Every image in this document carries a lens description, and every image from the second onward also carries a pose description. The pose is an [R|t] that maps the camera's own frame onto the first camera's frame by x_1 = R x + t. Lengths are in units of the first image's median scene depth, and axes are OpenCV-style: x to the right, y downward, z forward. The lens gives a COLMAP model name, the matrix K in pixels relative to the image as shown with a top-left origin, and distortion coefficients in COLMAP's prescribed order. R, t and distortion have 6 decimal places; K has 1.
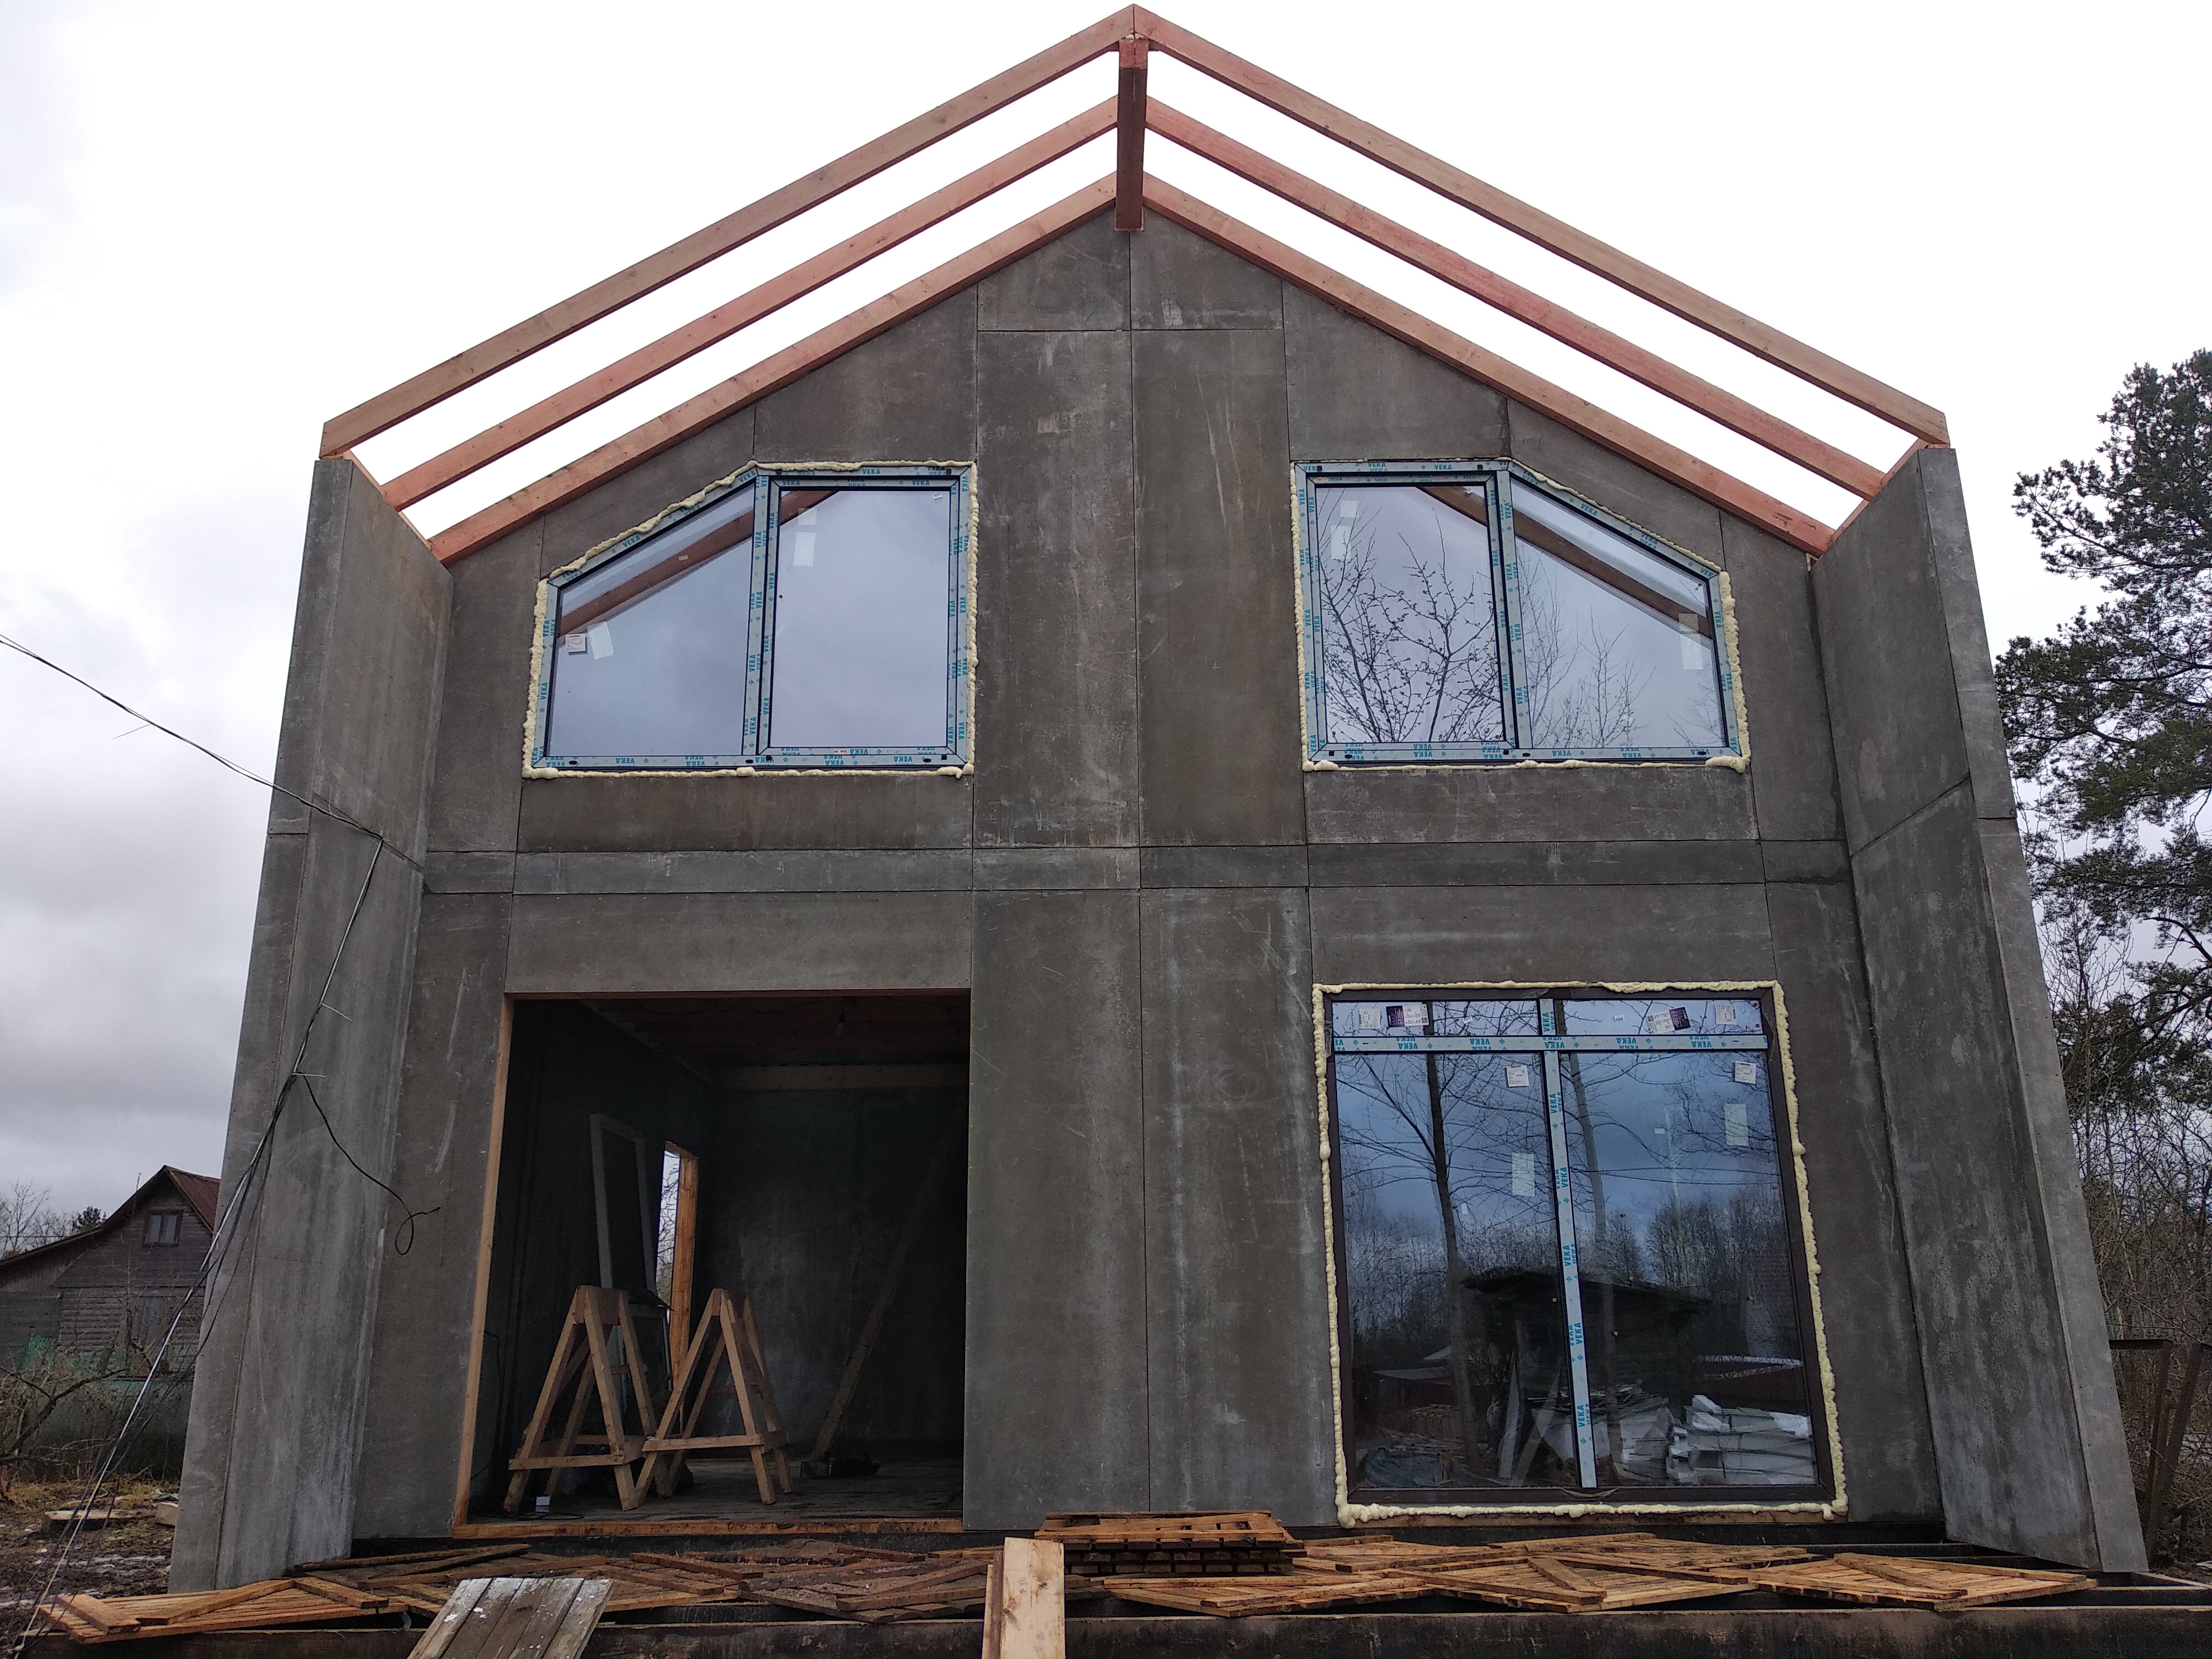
lens RADIAL K [[1699.6, 0, 1105.5], [0, 1699.6, 836.4], [0, 0, 1]] dist [0.059632, -0.078431]
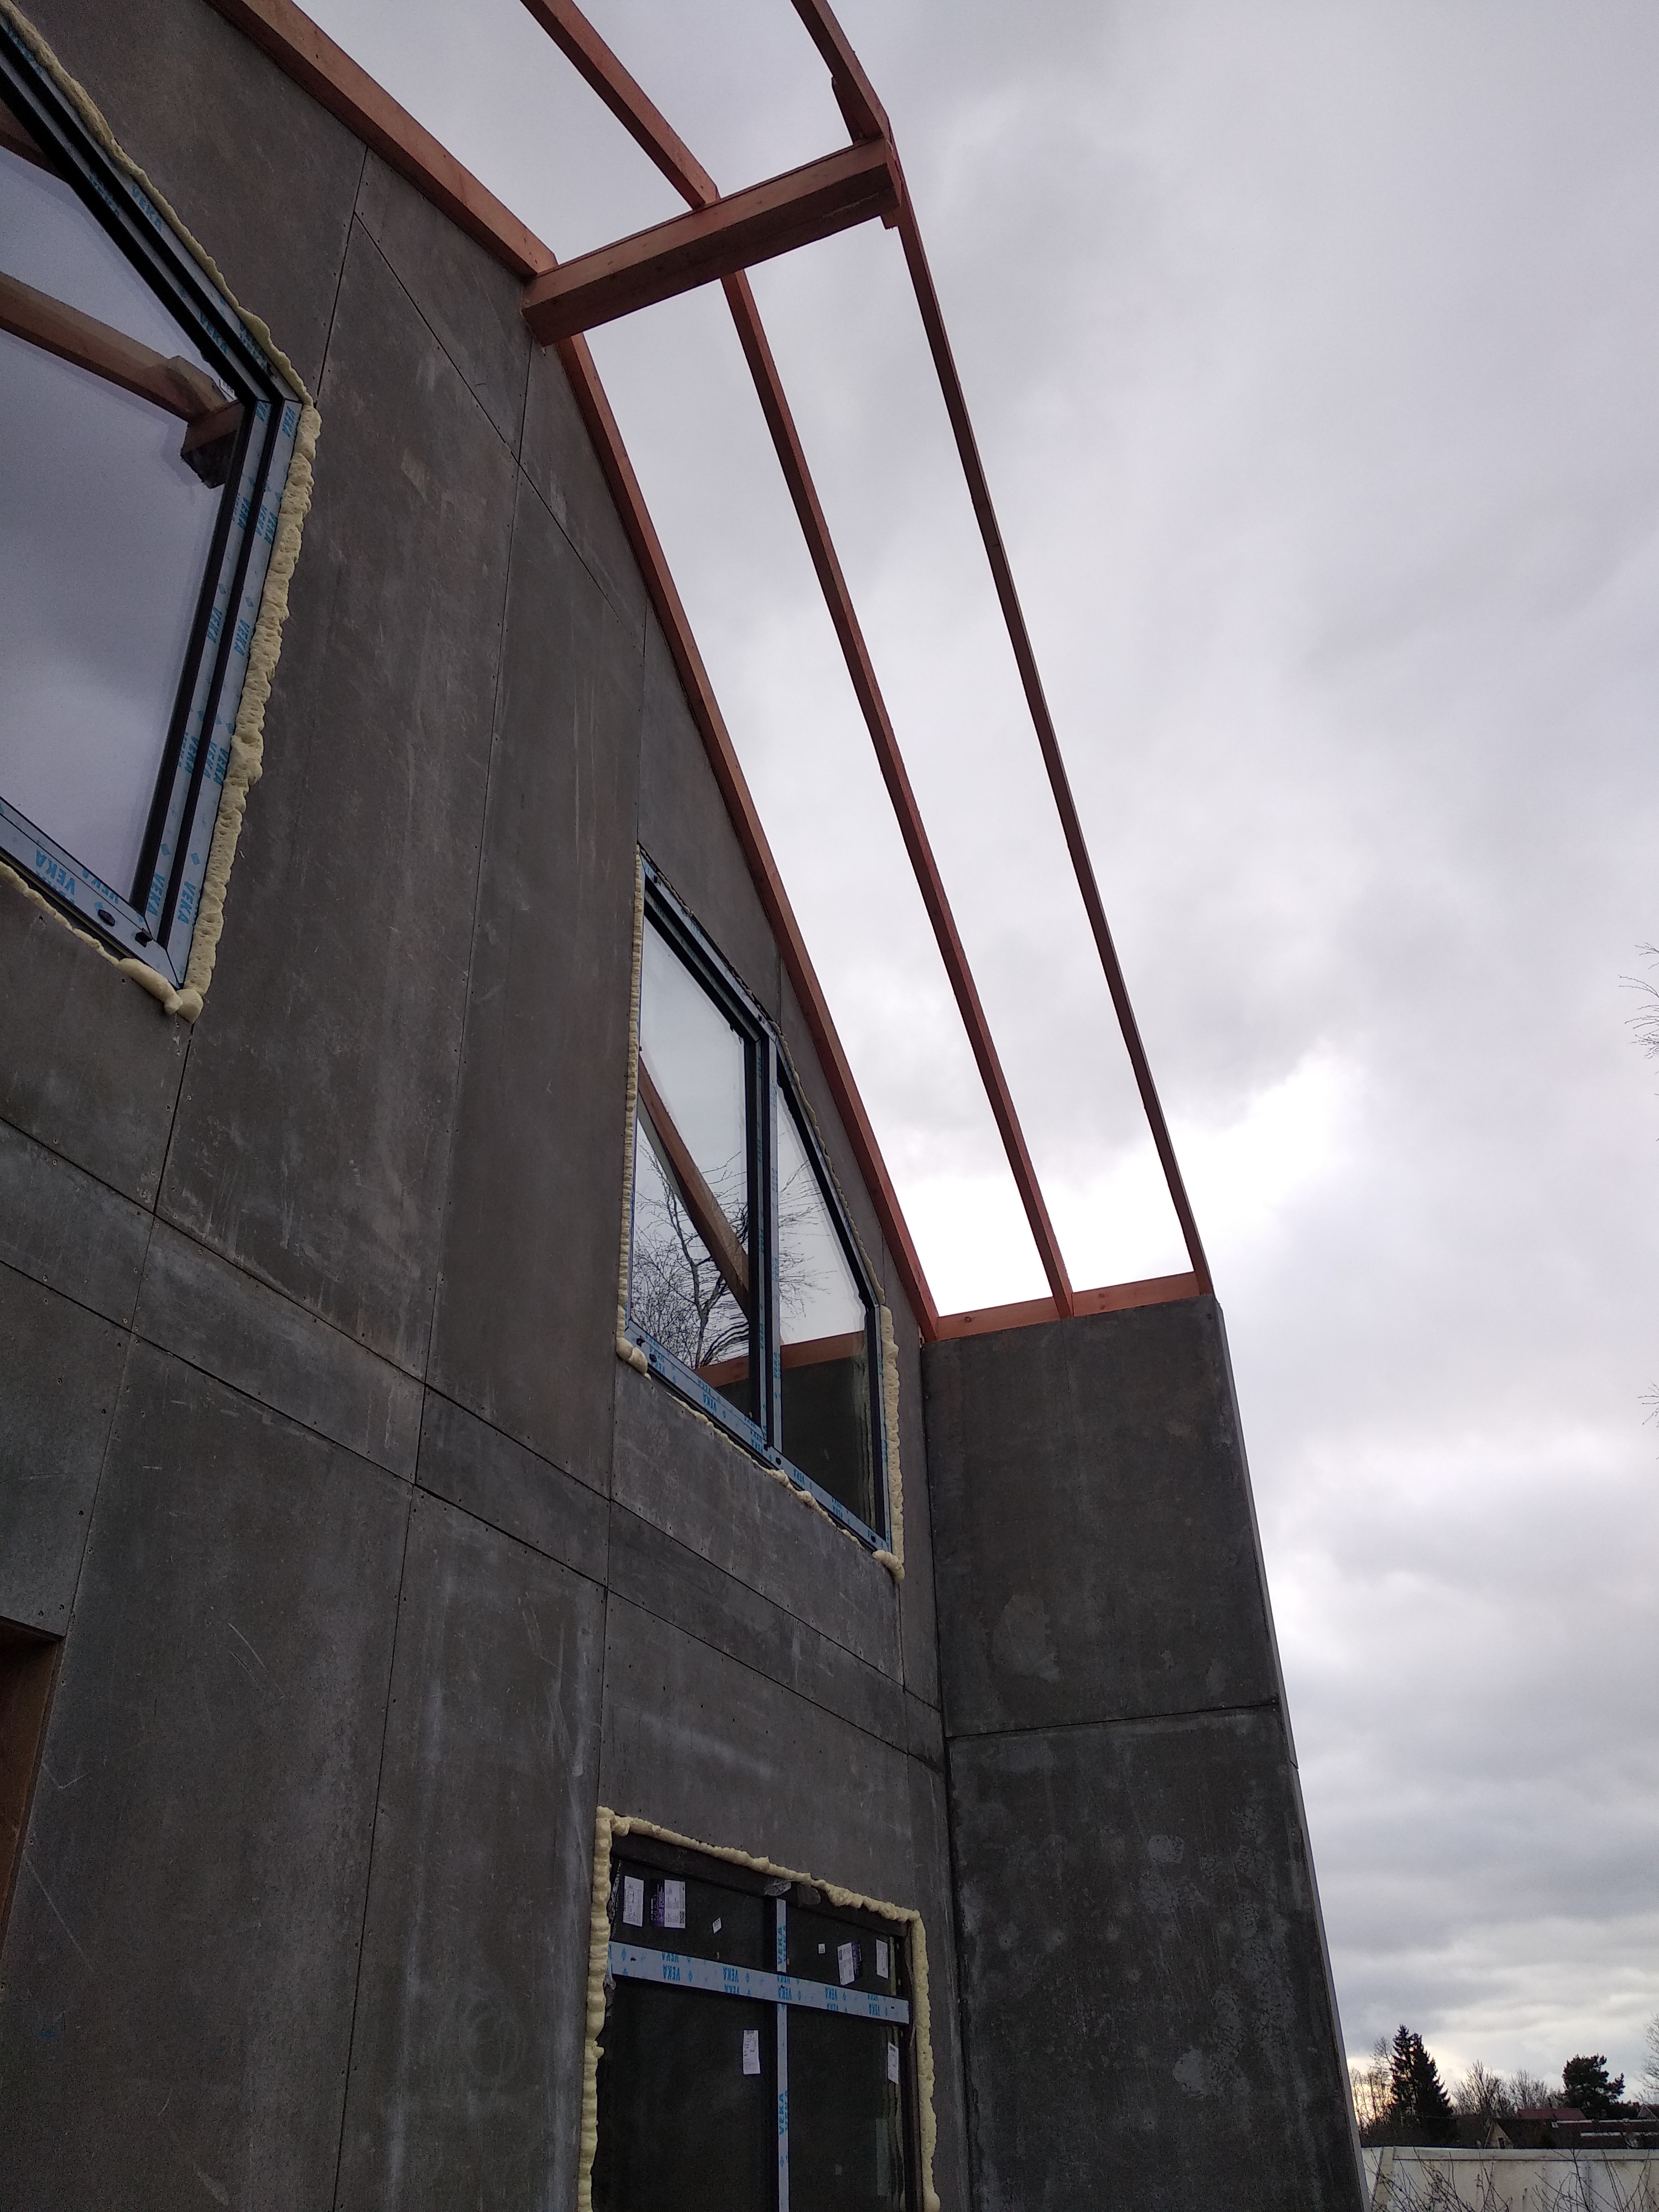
lens RADIAL K [[1699.6, 0, 828.7], [0, 1699.6, 1099.3], [0, 0, 1]] dist [0.059632, -0.078431]
pose [[0.368186, 0.491324, 0.789329, -0.317190], [-0.250929, 0.869974, -0.424475, 0.100995], [-0.895251, -0.041780, 0.443600, 0.738984]]
